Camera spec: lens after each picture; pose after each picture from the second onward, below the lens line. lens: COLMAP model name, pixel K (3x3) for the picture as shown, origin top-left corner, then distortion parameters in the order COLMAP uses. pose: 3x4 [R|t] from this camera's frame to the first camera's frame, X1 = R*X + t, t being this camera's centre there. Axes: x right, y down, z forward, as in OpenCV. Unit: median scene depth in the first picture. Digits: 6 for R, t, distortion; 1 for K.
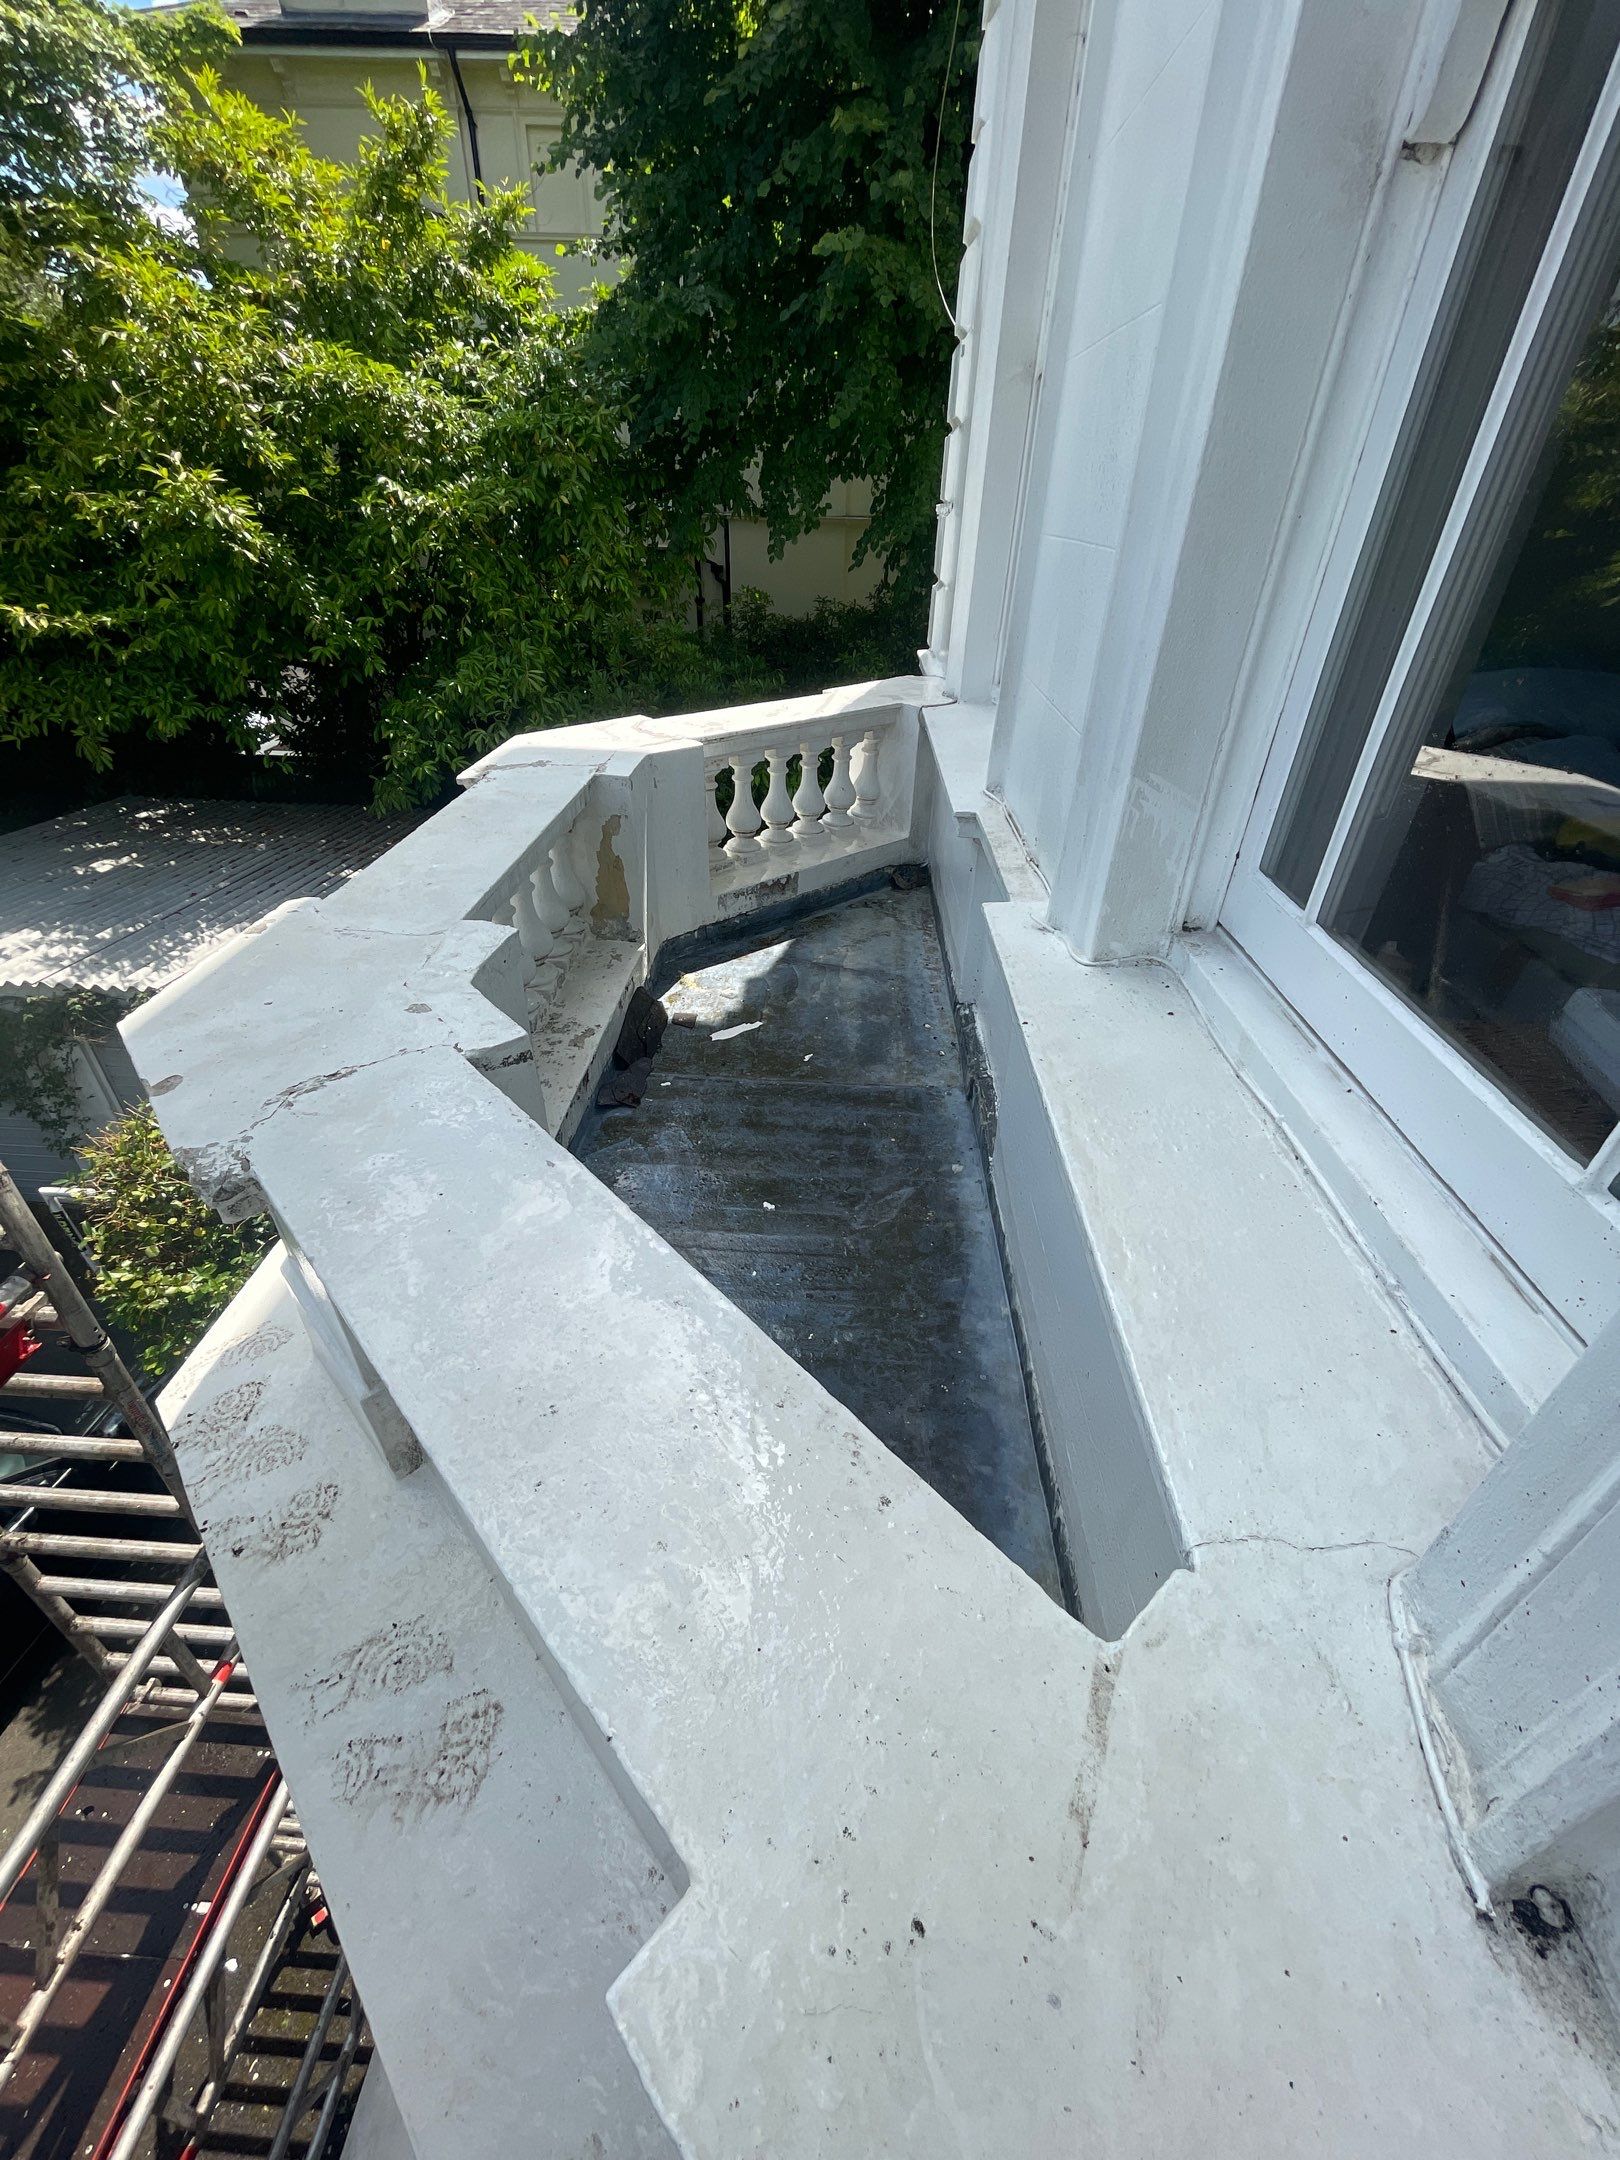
lens RADIAL K [[873.5, 0, 807.2], [0, 873.5, 1077.4], [0, 0, 1]] dist [-0.002947, 0.000020]
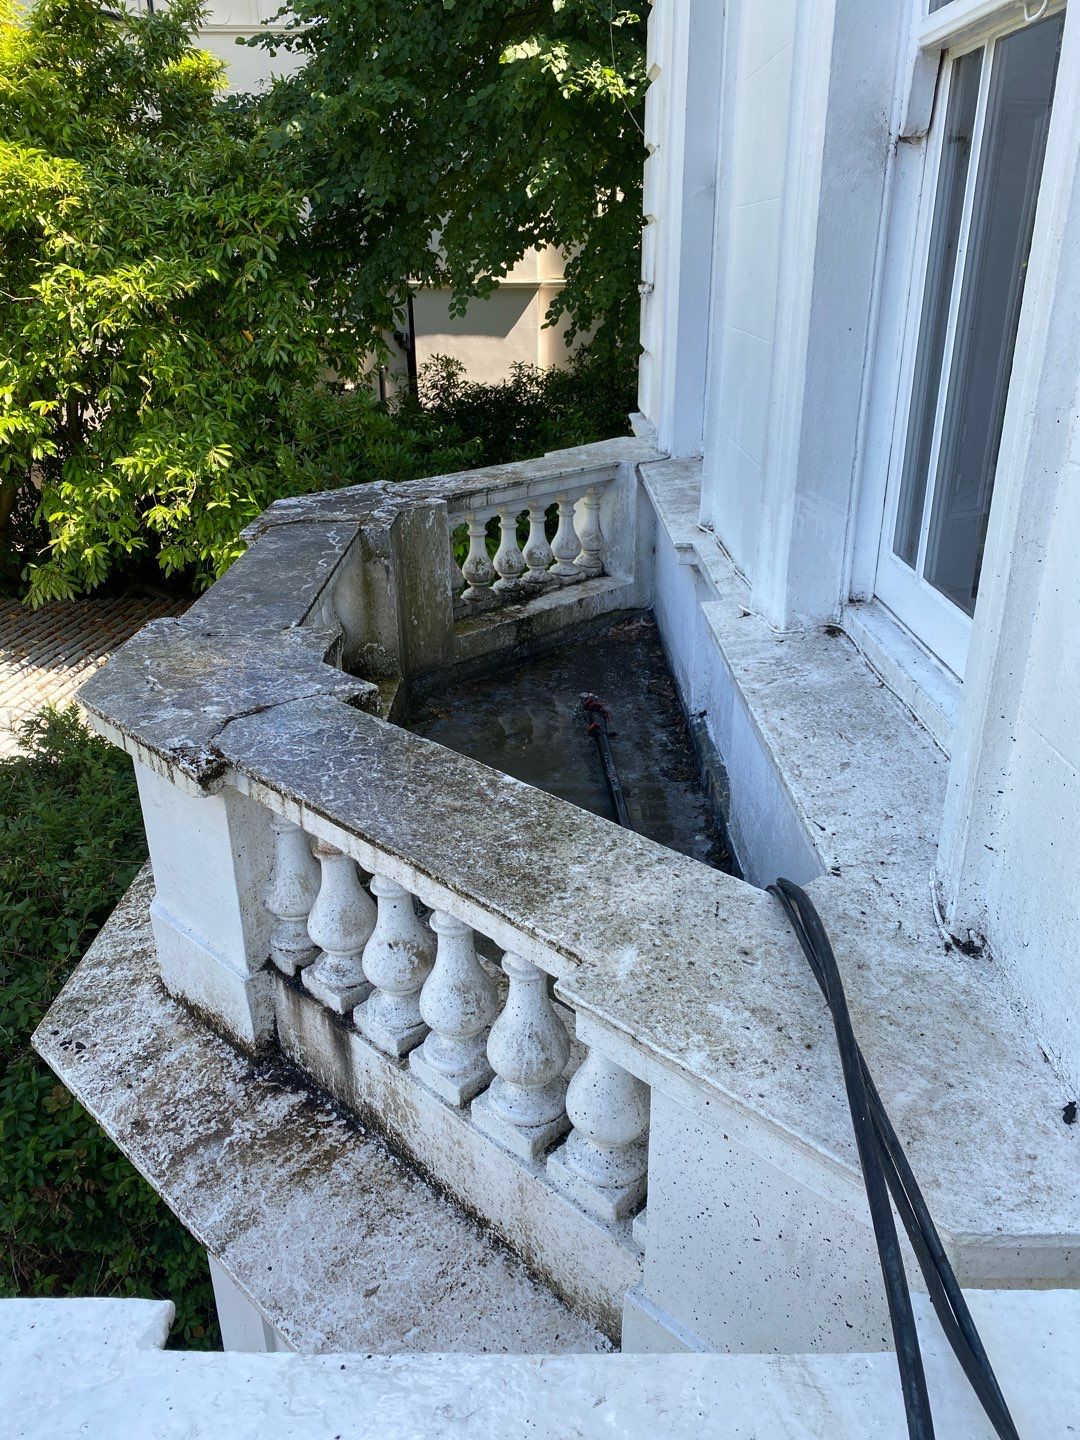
lens RADIAL K [[1087.9, 0, 540.0], [0, 1087.9, 720.0], [0, 0, 1]] dist [0.094866, -0.144883]
pose [[0.998401, -0.047781, 0.030208, -0.022324], [0.052491, 0.981960, -0.181655, 0.061485], [-0.020983, 0.182950, 0.982898, -0.130680]]
